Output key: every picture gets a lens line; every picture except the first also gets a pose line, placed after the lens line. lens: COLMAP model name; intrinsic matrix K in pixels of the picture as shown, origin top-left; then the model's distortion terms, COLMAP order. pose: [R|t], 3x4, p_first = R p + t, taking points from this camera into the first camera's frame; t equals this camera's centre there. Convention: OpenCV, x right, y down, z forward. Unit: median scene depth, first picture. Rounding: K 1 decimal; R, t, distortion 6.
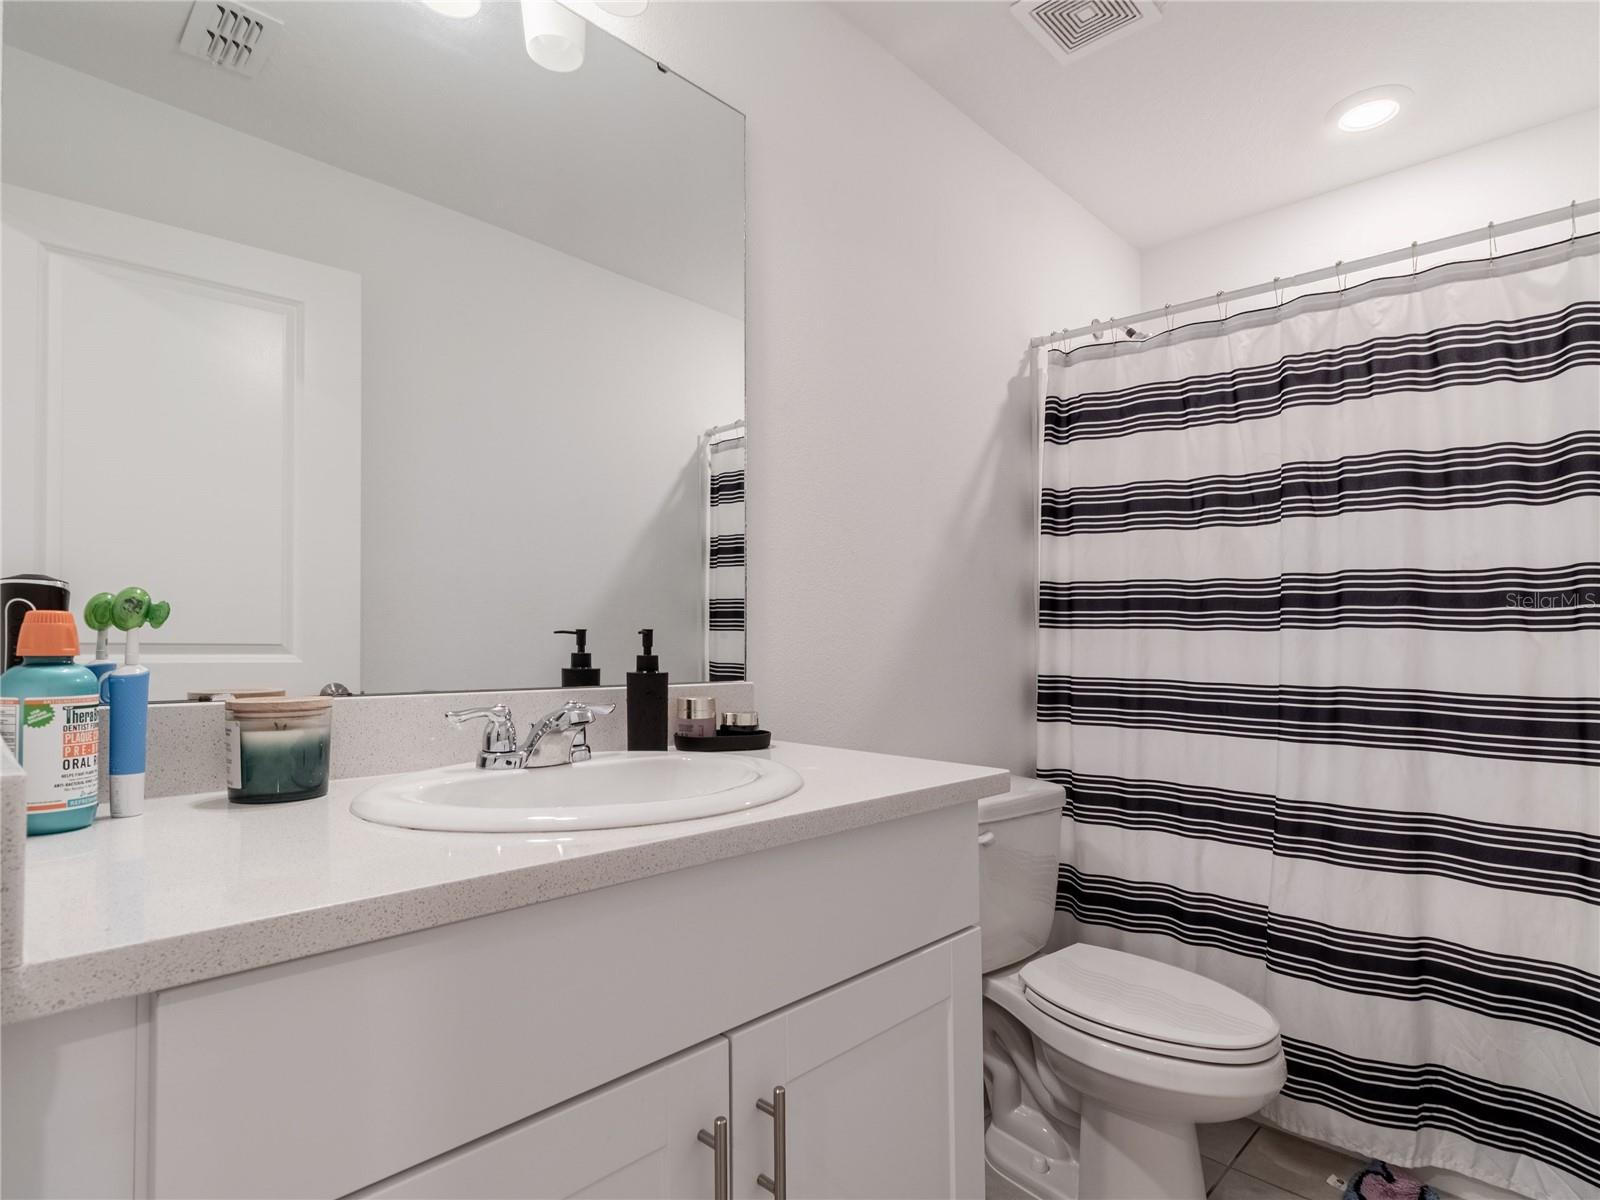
lens RADIAL K [[845.7, 0, 803.6], [0, 845.7, 664.4], [0, 0, 1]] dist [-0.001577, -0.000934]
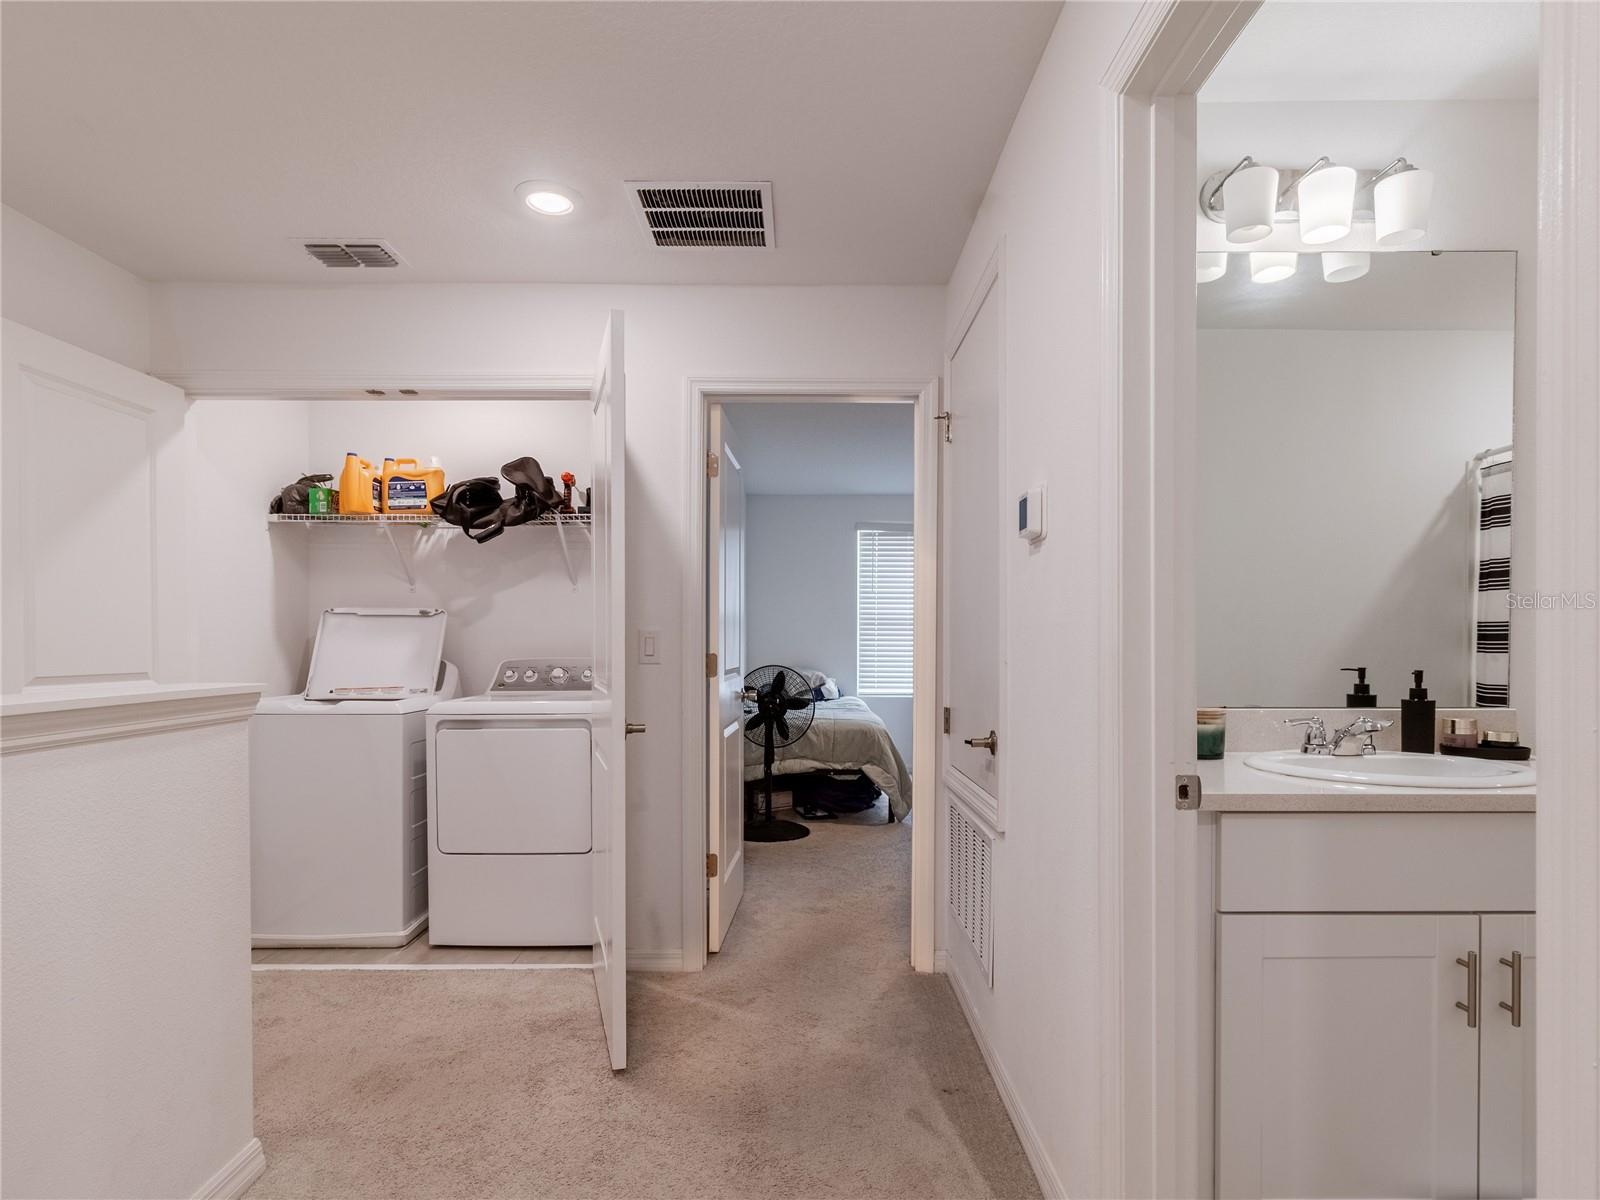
lens RADIAL K [[845.7, 0, 803.6], [0, 845.7, 664.4], [0, 0, 1]] dist [-0.001577, -0.000934]
pose [[0.704542, 0.009337, -0.709601, 0.096647], [-0.012011, 0.999927, 0.001231, -0.038210], [0.709561, 0.007656, 0.704603, -0.736416]]
